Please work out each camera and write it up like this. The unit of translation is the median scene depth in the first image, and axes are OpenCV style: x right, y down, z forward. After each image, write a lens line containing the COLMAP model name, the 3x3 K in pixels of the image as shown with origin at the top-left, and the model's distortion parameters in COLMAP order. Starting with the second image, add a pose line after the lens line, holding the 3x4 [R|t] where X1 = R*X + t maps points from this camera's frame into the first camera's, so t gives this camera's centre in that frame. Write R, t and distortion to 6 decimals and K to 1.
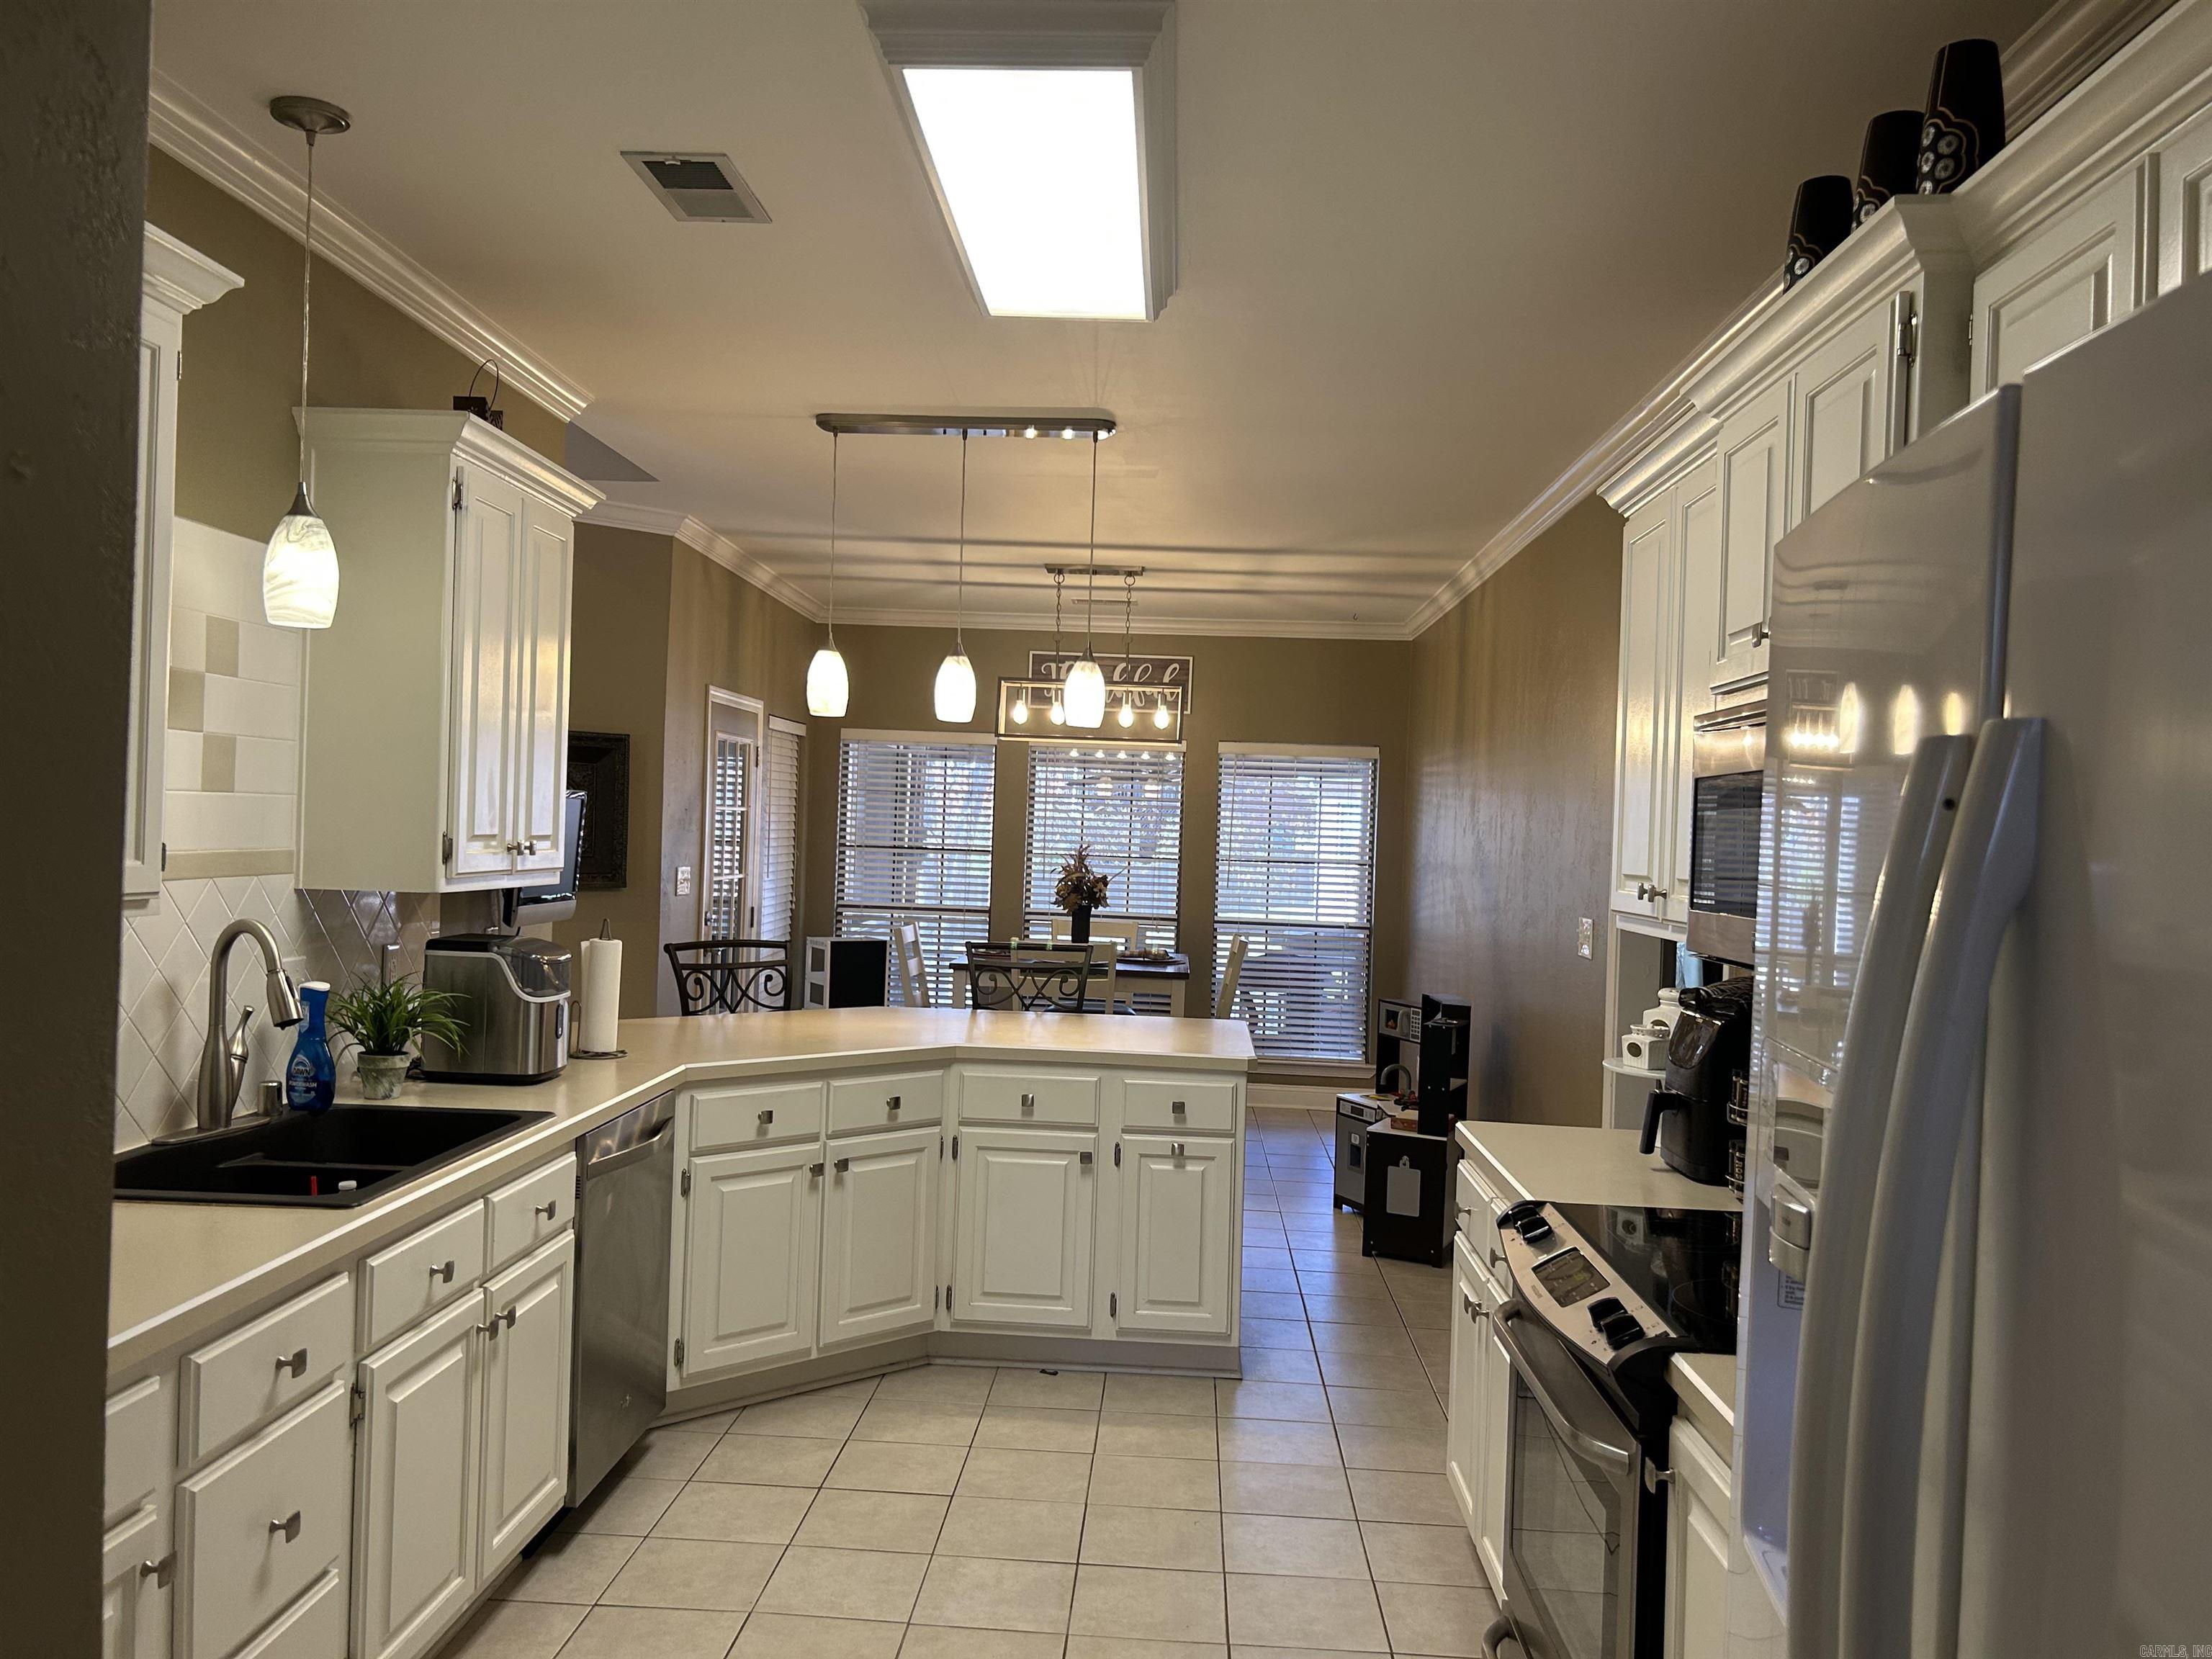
lens RADIAL K [[1693.5, 0, 1088.0], [0, 1693.5, 840.5], [0, 0, 1]] dist [0.071852, -0.097846]
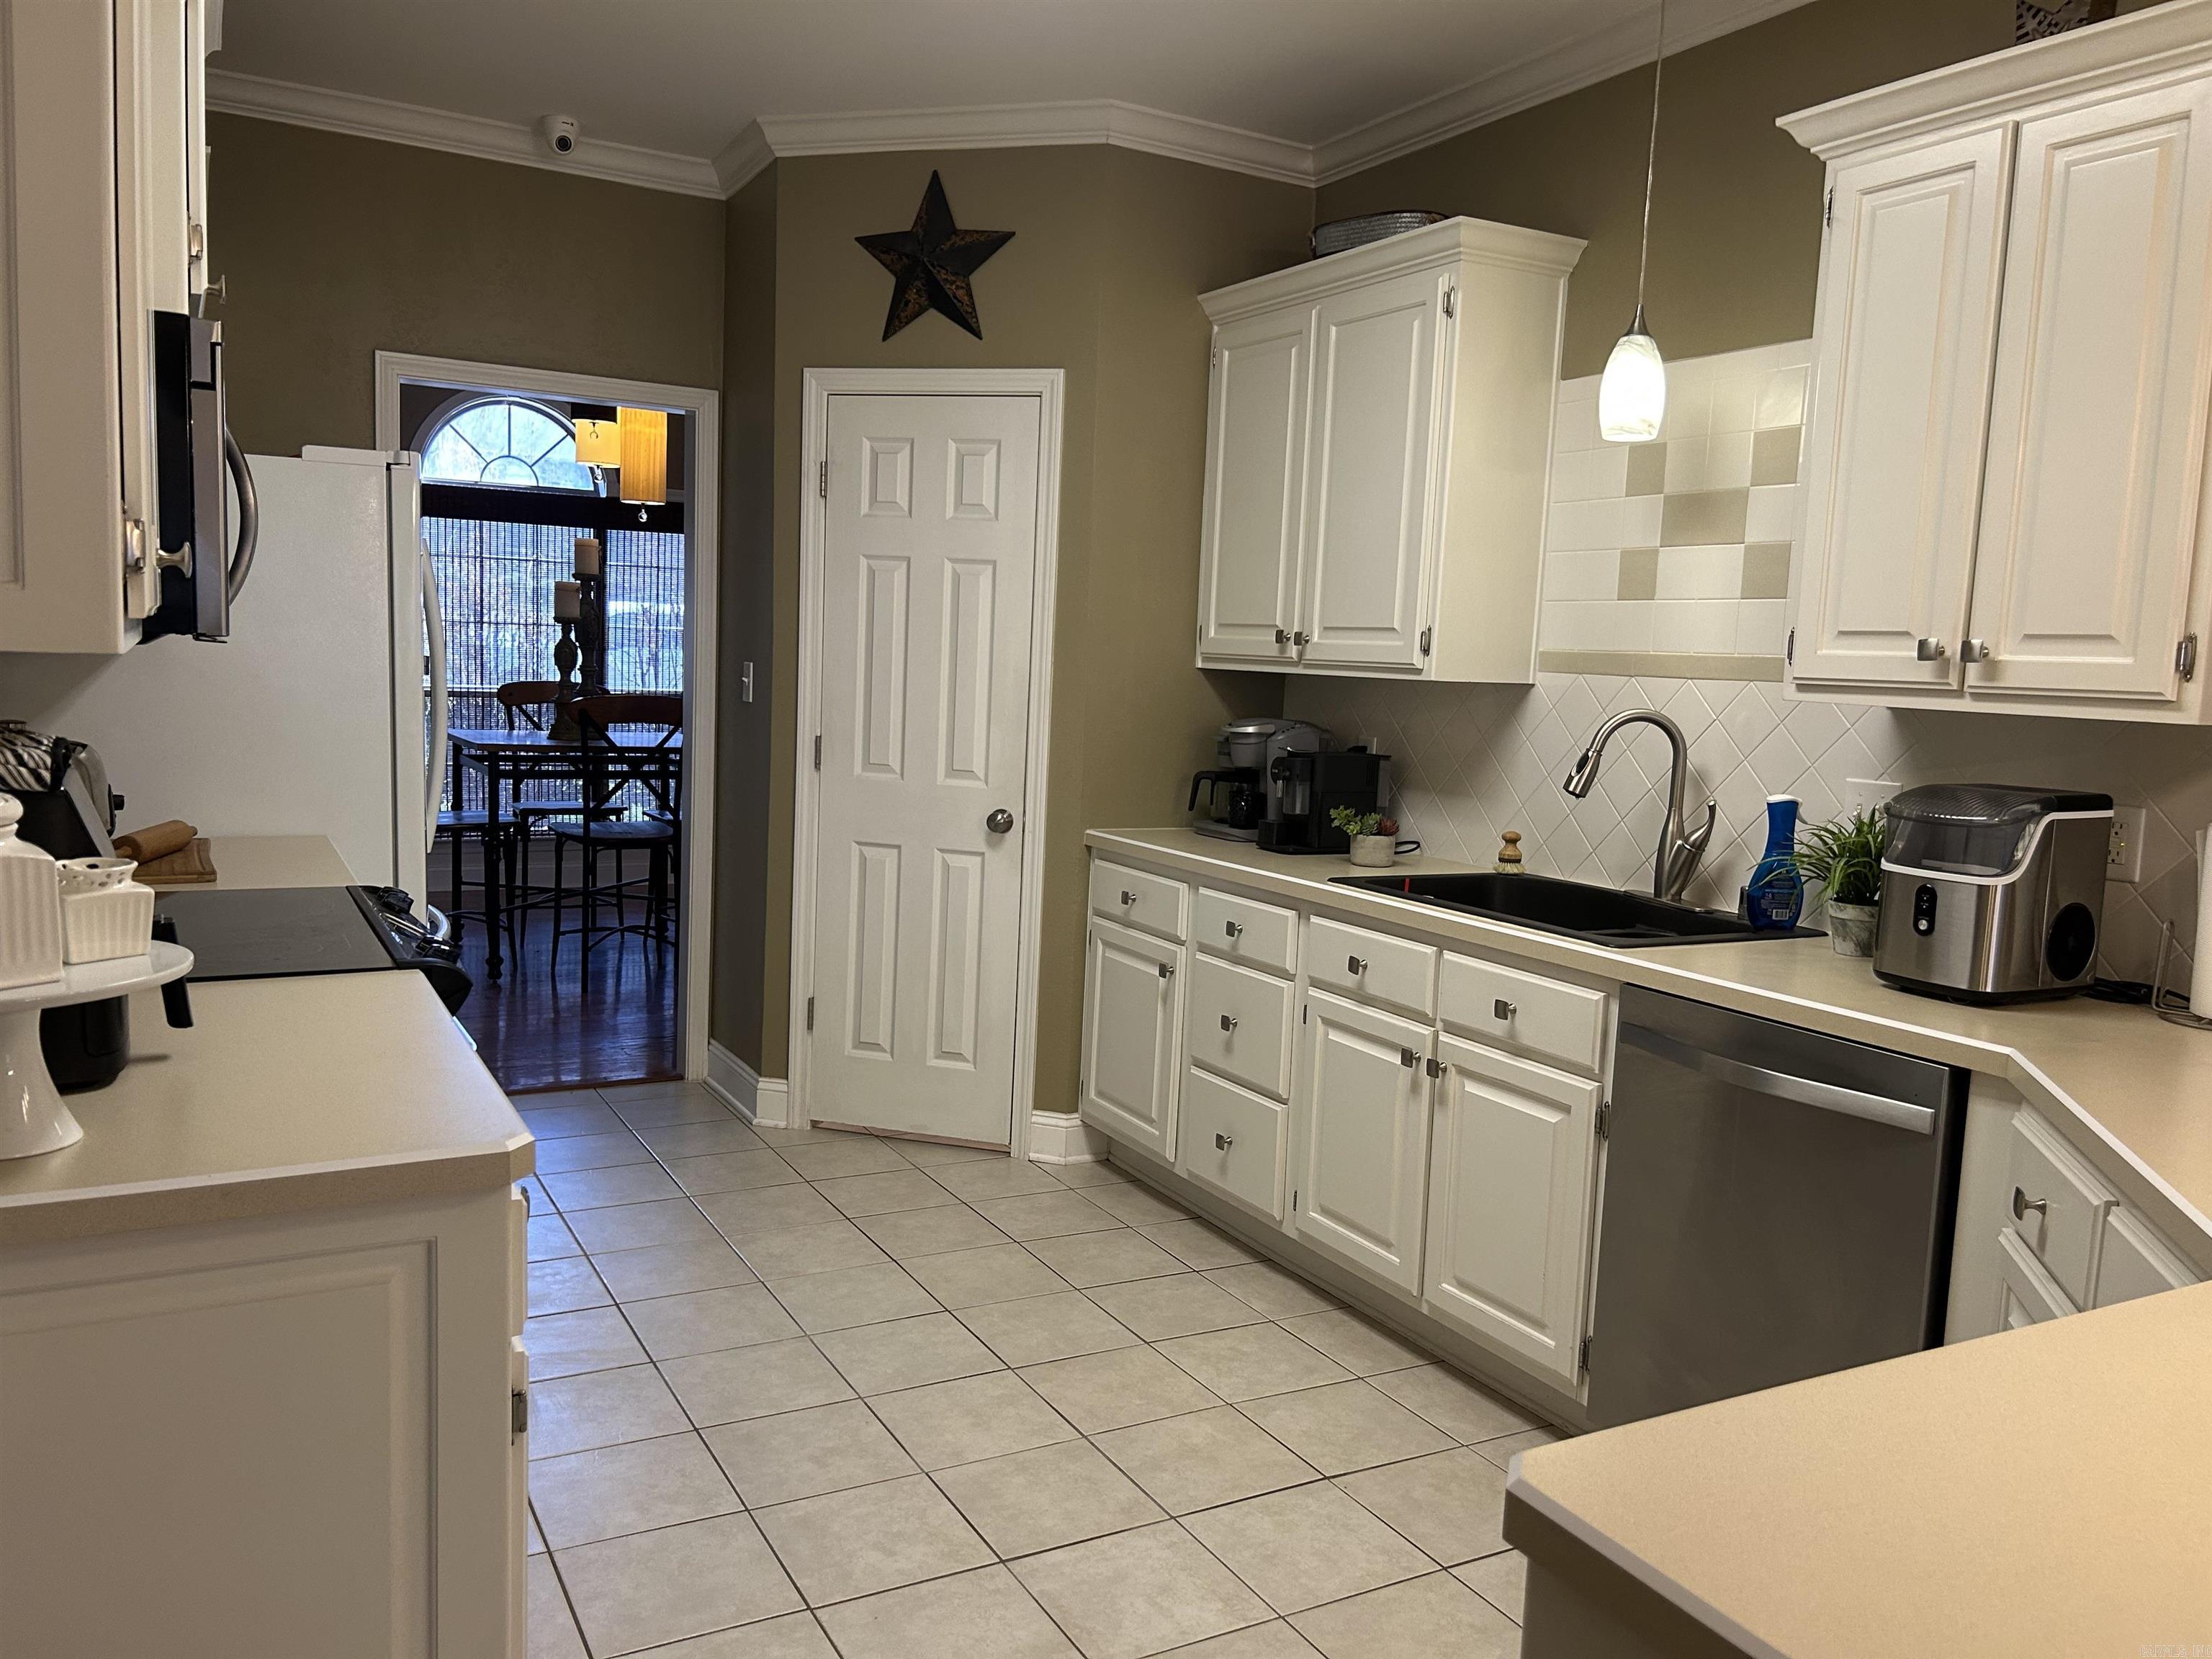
lens RADIAL K [[1682.1, 0, 1101.2], [0, 1682.1, 840.1], [0, 0, 1]] dist [0.071759, -0.085377]
pose [[-0.847579, -0.011221, -0.530550, 0.288476], [-0.075740, 0.992099, 0.100014, 0.033914], [0.525236, 0.124954, -0.841733, 1.268991]]
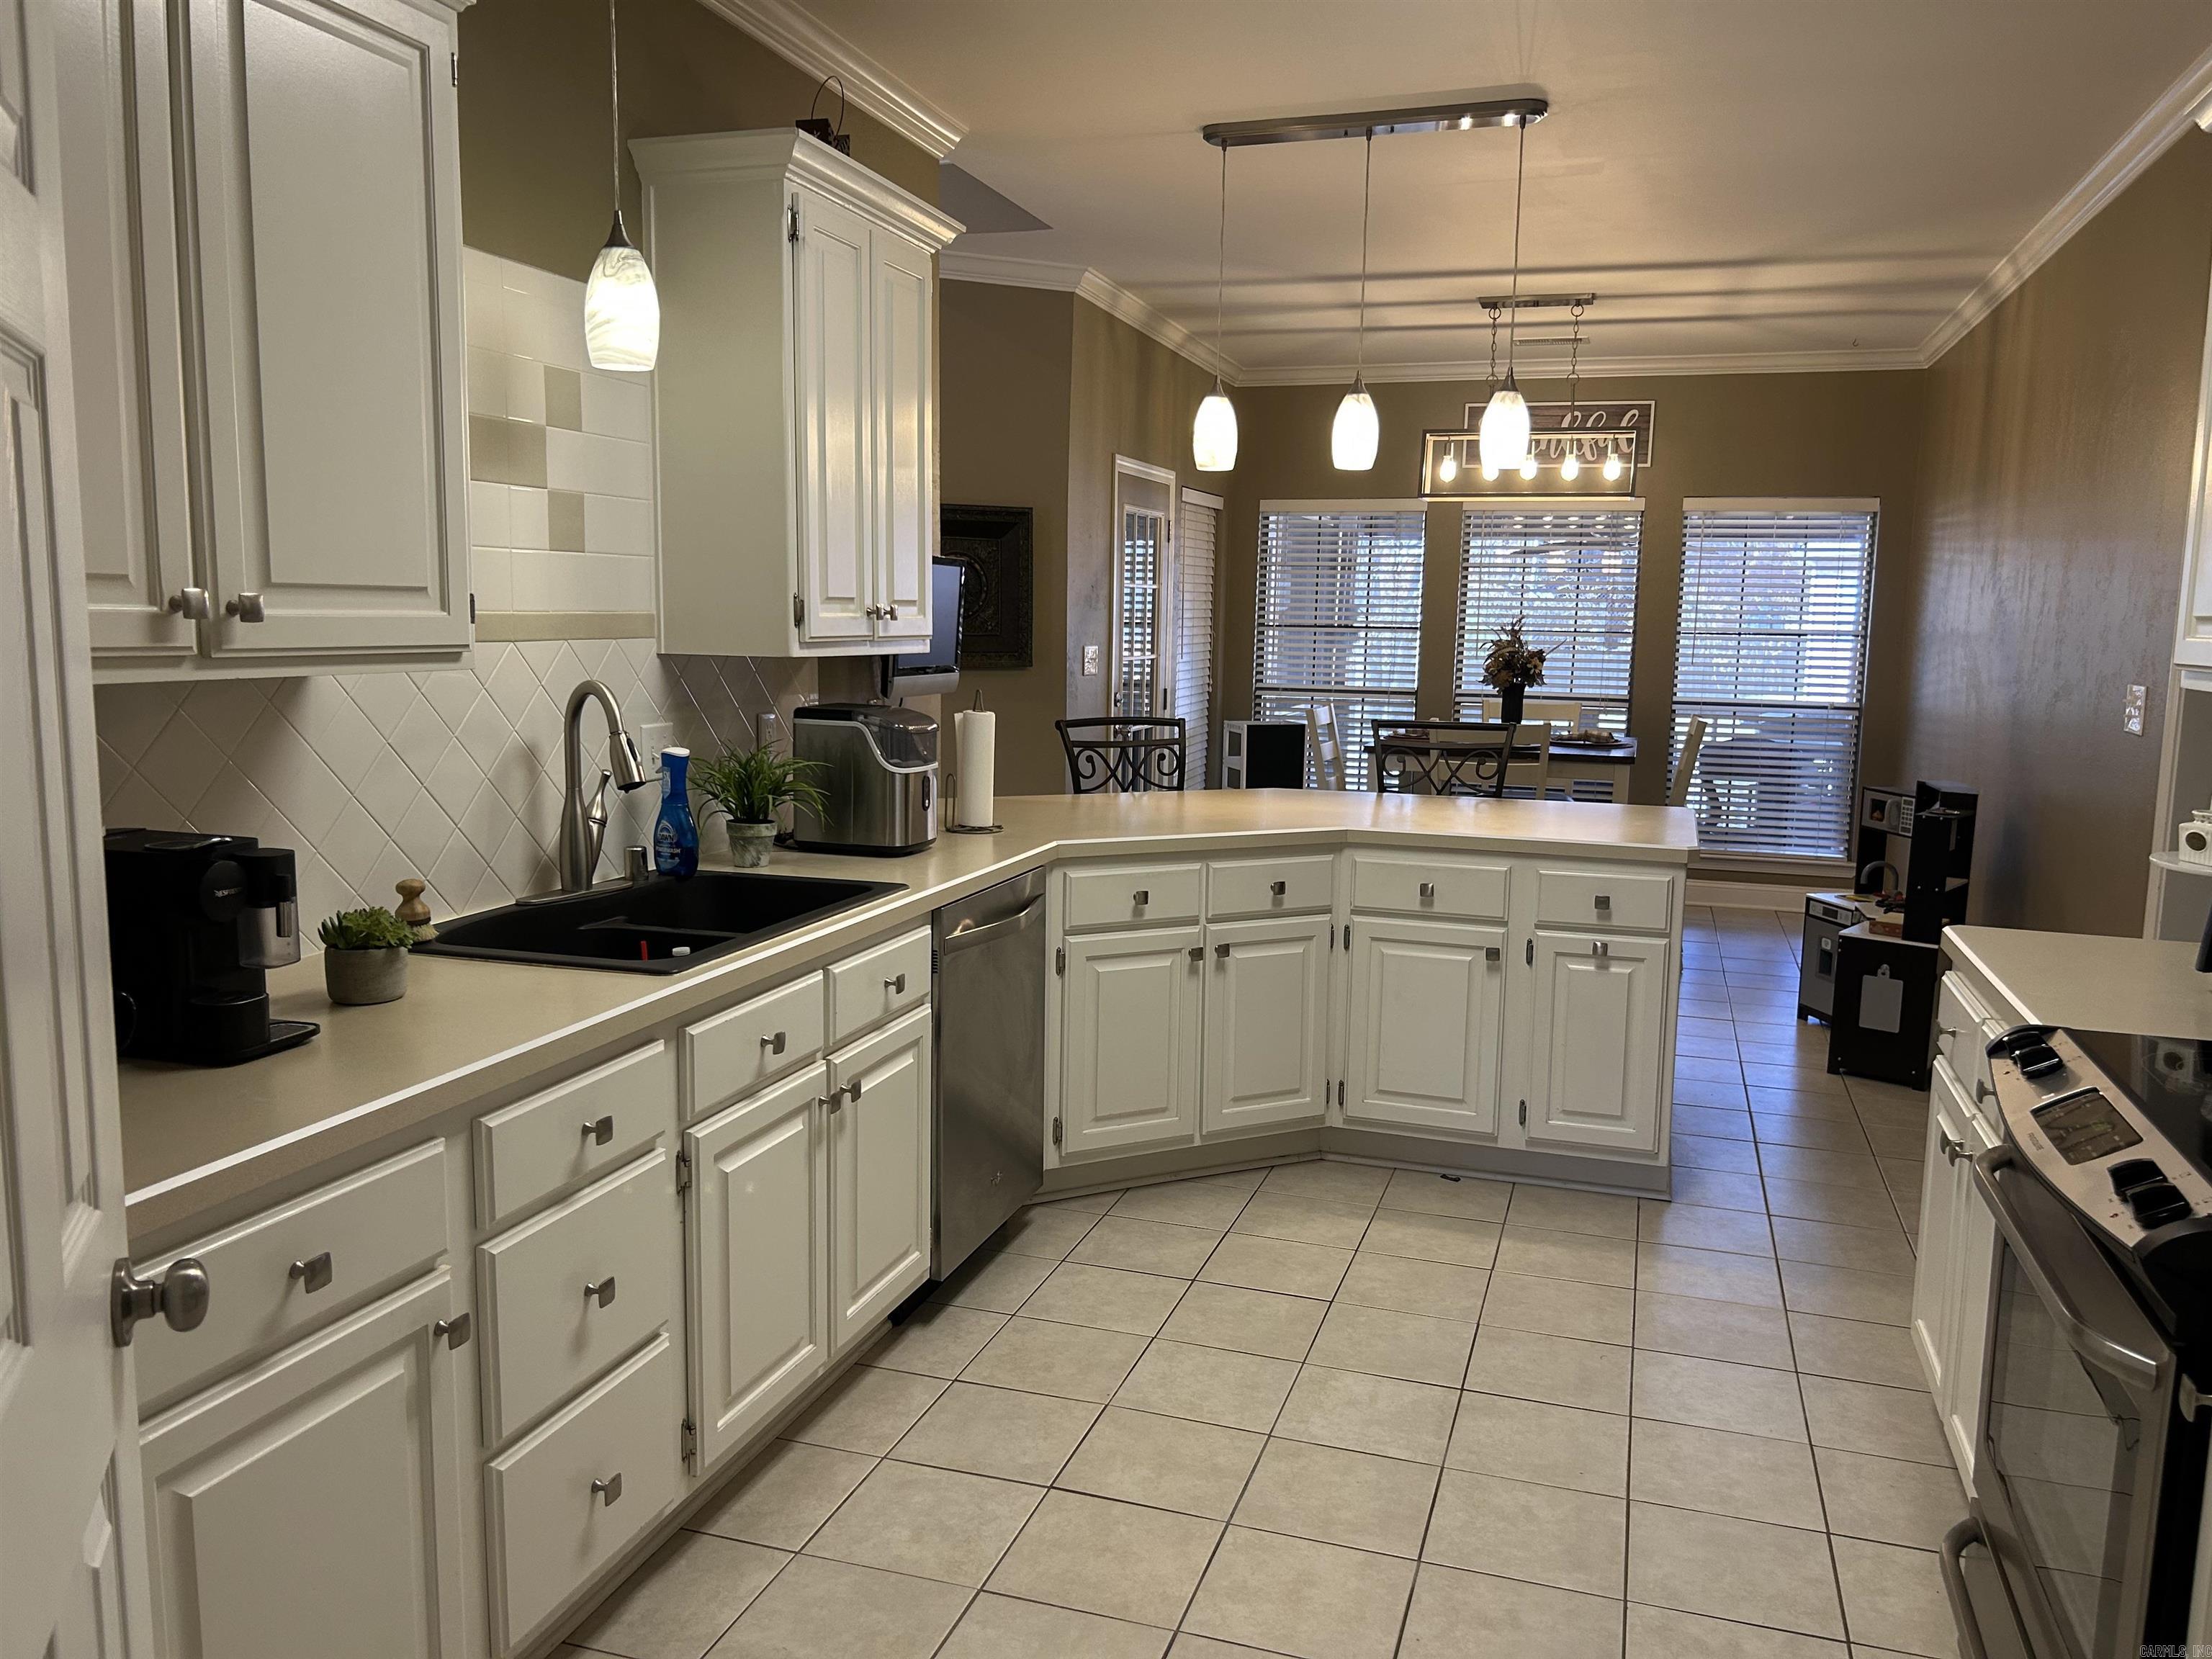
lens RADIAL K [[1682.1, 0, 1101.2], [0, 1682.1, 840.1], [0, 0, 1]] dist [0.071759, -0.085377]
pose [[0.966450, 0.017353, -0.256268, 0.028616], [0.013775, 0.992778, 0.119175, 0.018076], [0.256485, -0.118707, 0.959231, 0.096747]]
